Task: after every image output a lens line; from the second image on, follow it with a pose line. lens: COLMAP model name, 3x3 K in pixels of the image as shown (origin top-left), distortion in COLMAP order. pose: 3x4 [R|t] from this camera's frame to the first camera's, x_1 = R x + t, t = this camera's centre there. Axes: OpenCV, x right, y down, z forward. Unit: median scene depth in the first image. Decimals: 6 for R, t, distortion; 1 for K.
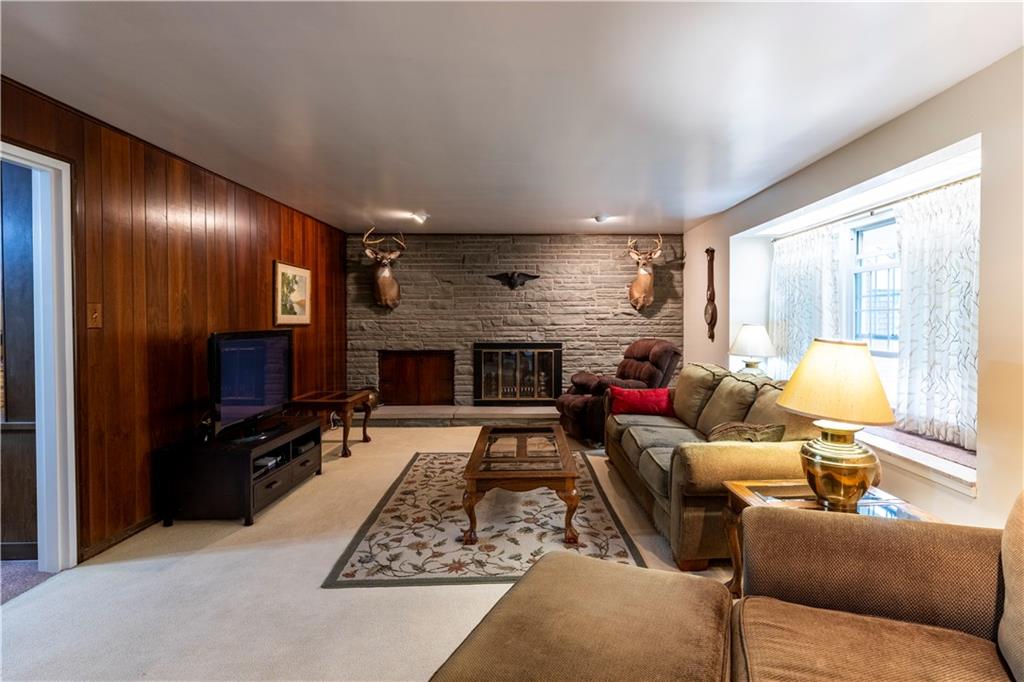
lens RADIAL K [[464.7, 0, 521.4], [0, 464.7, 324.3], [0, 0, 1]] dist [0.000207, -0.000128]
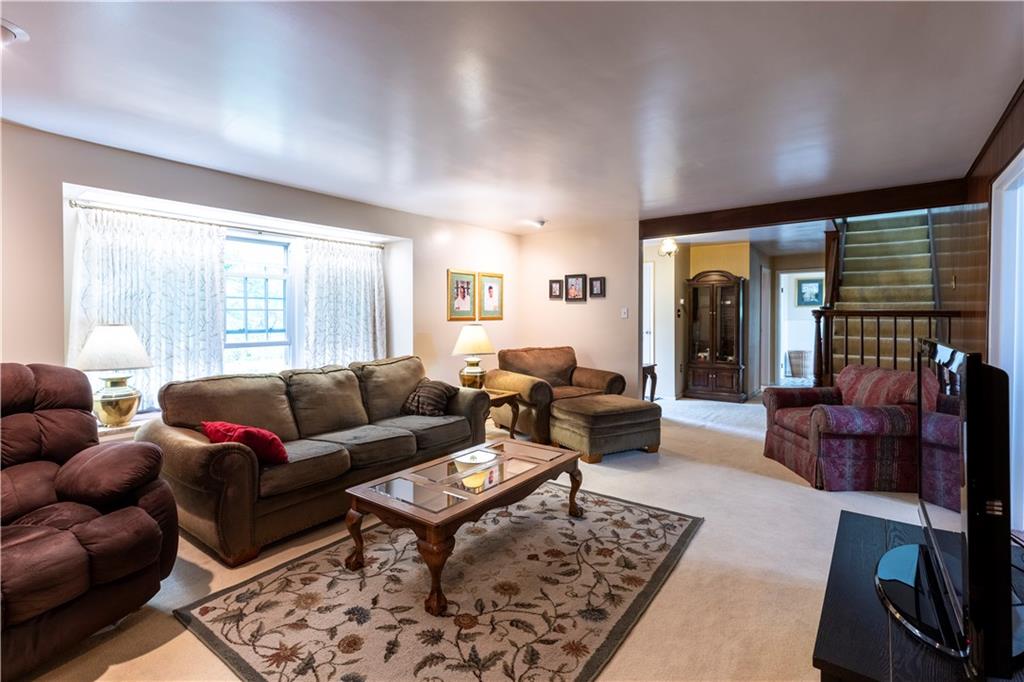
lens RADIAL K [[464.7, 0, 501.2], [0, 464.7, 317.7], [0, 0, 1]] dist [0.000207, -0.000128]
pose [[-0.779112, 0.002129, 0.626881, -0.643554], [0.012437, 0.999850, 0.012060, -0.020093], [-0.626761, 0.017193, -0.779022, 1.888046]]
